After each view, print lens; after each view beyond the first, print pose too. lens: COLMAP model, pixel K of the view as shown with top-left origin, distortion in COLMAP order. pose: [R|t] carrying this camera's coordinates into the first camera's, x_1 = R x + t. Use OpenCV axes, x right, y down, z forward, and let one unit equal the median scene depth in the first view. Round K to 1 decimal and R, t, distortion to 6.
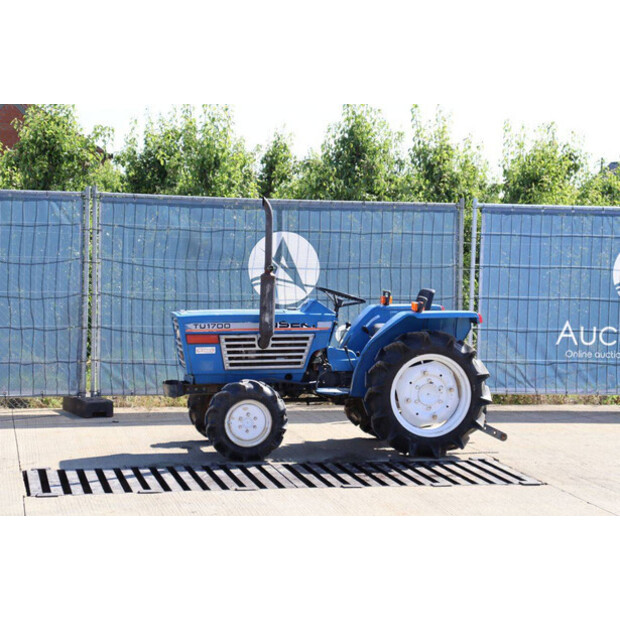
lens RADIAL K [[1227.1, 0, 310.0], [0, 1227.1, 310.0], [0, 0, 1]] dist [0.336121, 0.277062]
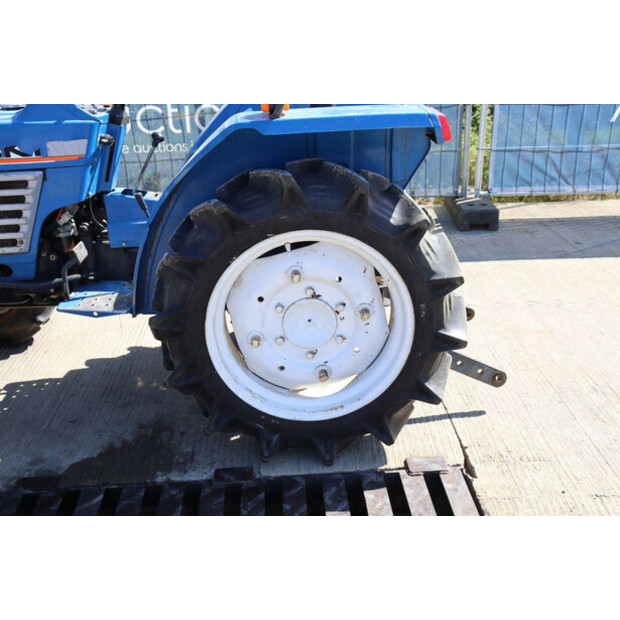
lens RADIAL K [[634.9, 0, 310.4], [0, 634.9, 286.0], [0, 0, 1]] dist [0.001903, 0.015867]
pose [[0.982208, 0.027304, -0.185801, 0.134567], [0.036073, 0.943518, 0.329351, -0.011746], [0.184299, -0.330193, 0.925746, 0.808095]]
